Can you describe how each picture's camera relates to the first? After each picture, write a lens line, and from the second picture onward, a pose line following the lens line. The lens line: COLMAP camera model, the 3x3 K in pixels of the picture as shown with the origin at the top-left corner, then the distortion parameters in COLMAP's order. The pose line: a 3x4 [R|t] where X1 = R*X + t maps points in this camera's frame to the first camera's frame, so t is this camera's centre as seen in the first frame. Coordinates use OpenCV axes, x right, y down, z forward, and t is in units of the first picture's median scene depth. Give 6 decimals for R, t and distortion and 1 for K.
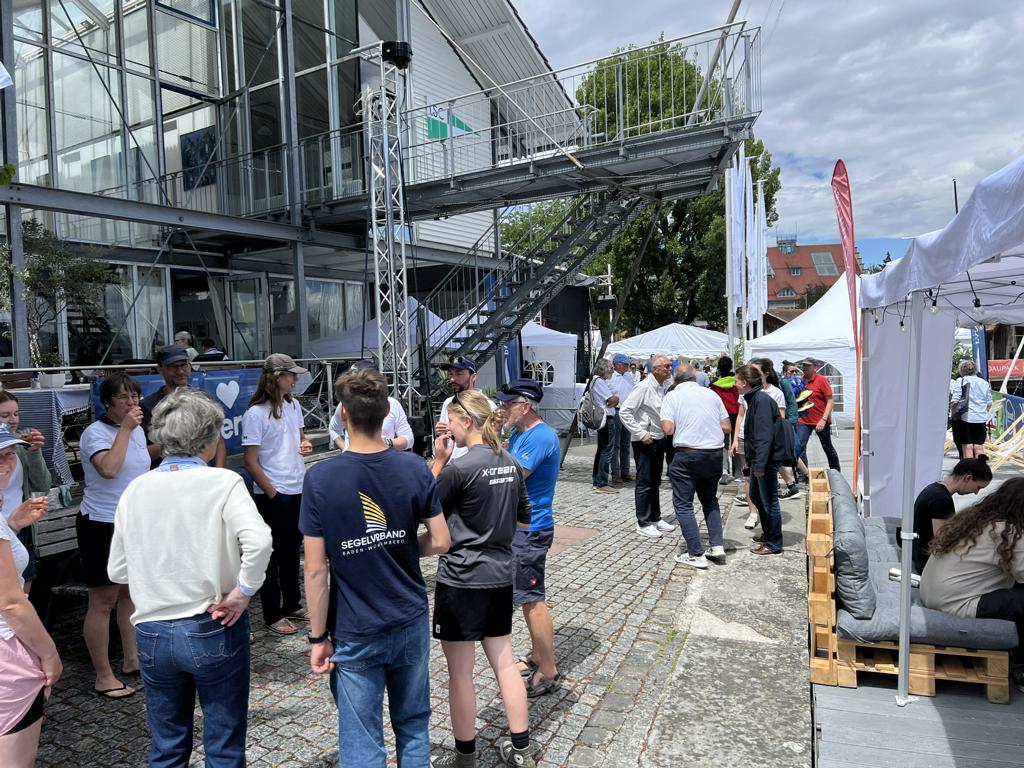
lens RADIAL K [[763.8, 0, 515.6], [0, 763.8, 391.4], [0, 0, 1]] dist [0.057243, -0.059561]
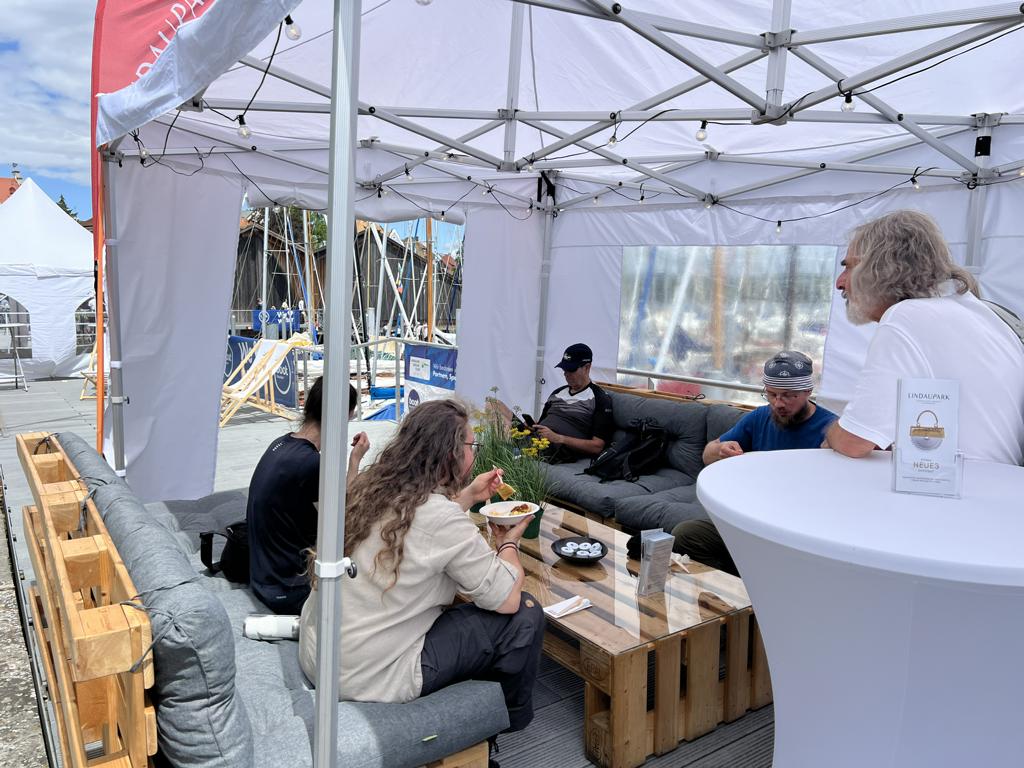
lens RADIAL K [[763.8, 0, 518.8], [0, 763.8, 388.3], [0, 0, 1]] dist [0.057243, -0.059561]
pose [[0.558312, -0.056494, 0.827705, 0.207661], [0.011320, 0.998105, 0.060489, 0.060230], [-0.829554, -0.024402, 0.557894, 0.642583]]
